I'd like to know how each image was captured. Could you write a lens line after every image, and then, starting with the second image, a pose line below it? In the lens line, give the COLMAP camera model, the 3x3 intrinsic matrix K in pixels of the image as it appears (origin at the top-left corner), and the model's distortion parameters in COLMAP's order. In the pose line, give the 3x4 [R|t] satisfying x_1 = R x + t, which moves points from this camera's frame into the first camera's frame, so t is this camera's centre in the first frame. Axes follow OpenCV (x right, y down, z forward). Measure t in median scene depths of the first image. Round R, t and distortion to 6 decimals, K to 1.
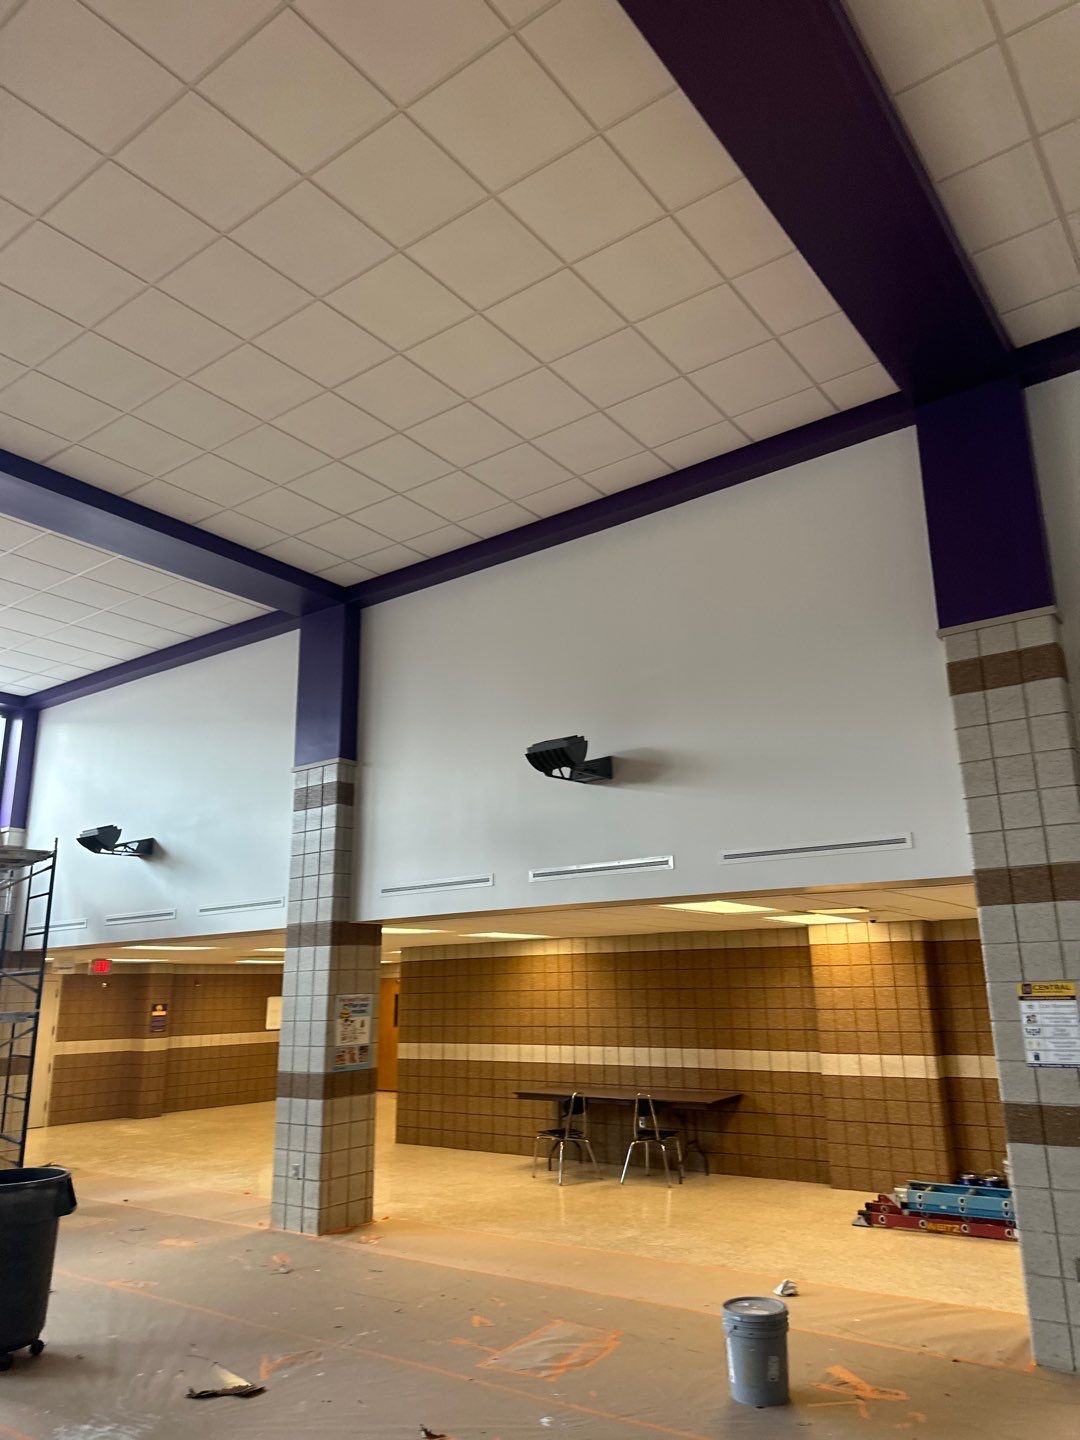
lens RADIAL K [[1017.2, 0, 562.3], [0, 1017.2, 717.2], [0, 0, 1]] dist [0.070245, -0.079849]
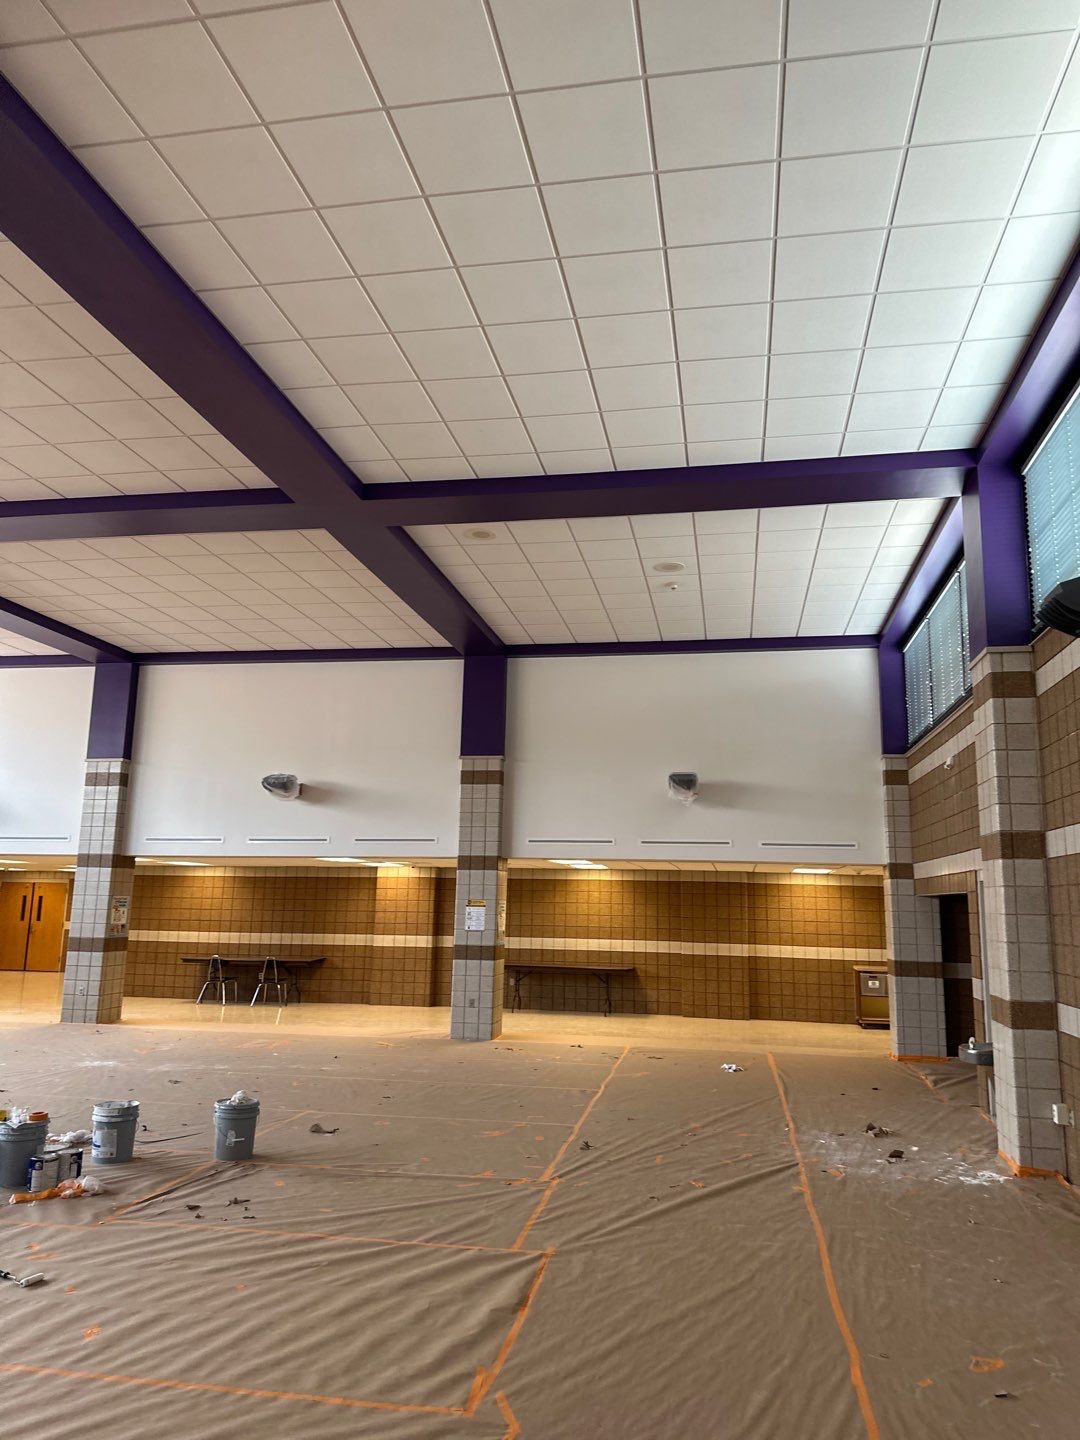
lens RADIAL K [[1017.2, 0, 555.8], [0, 1017.2, 712.3], [0, 0, 1]] dist [0.070245, -0.079849]
pose [[0.901303, 0.114226, 0.417857, -0.294552], [-0.145616, 0.988366, 0.043906, -0.217072], [-0.407981, -0.100419, 0.907451, -0.838147]]
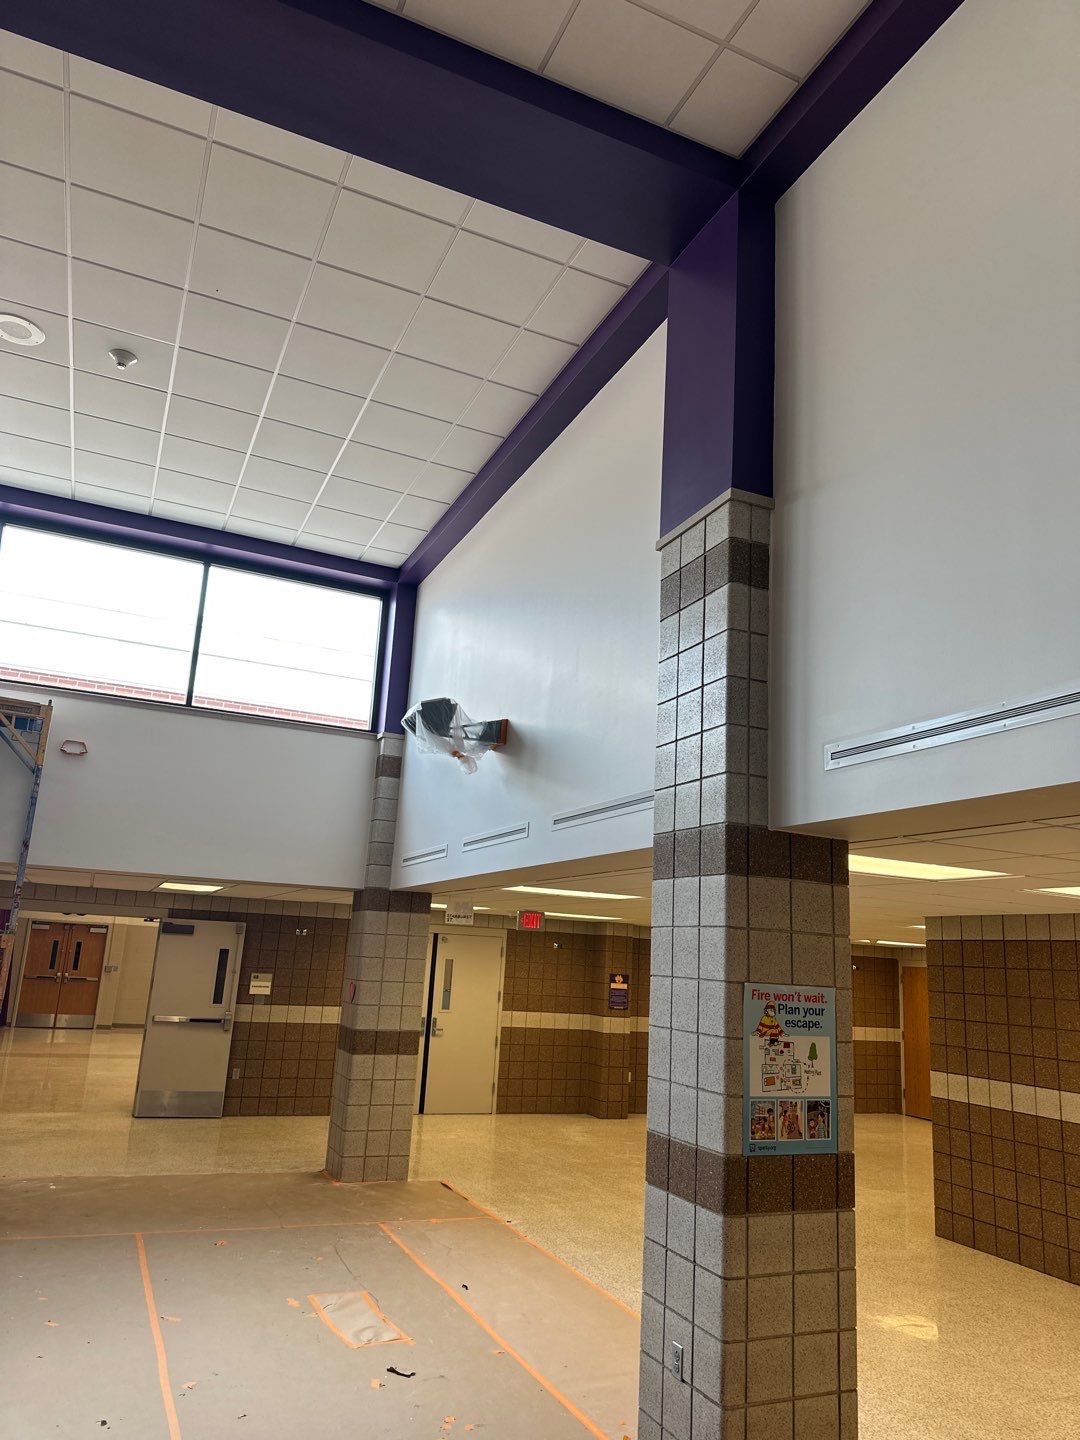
lens RADIAL K [[1017.2, 0, 538.7], [0, 1017.2, 729.4], [0, 0, 1]] dist [0.070245, -0.079849]
pose [[0.861981, -0.050538, -0.504416, -0.061842], [0.063940, 0.997911, 0.009282, 0.141827], [0.502893, -0.040253, 0.863411, 0.540135]]
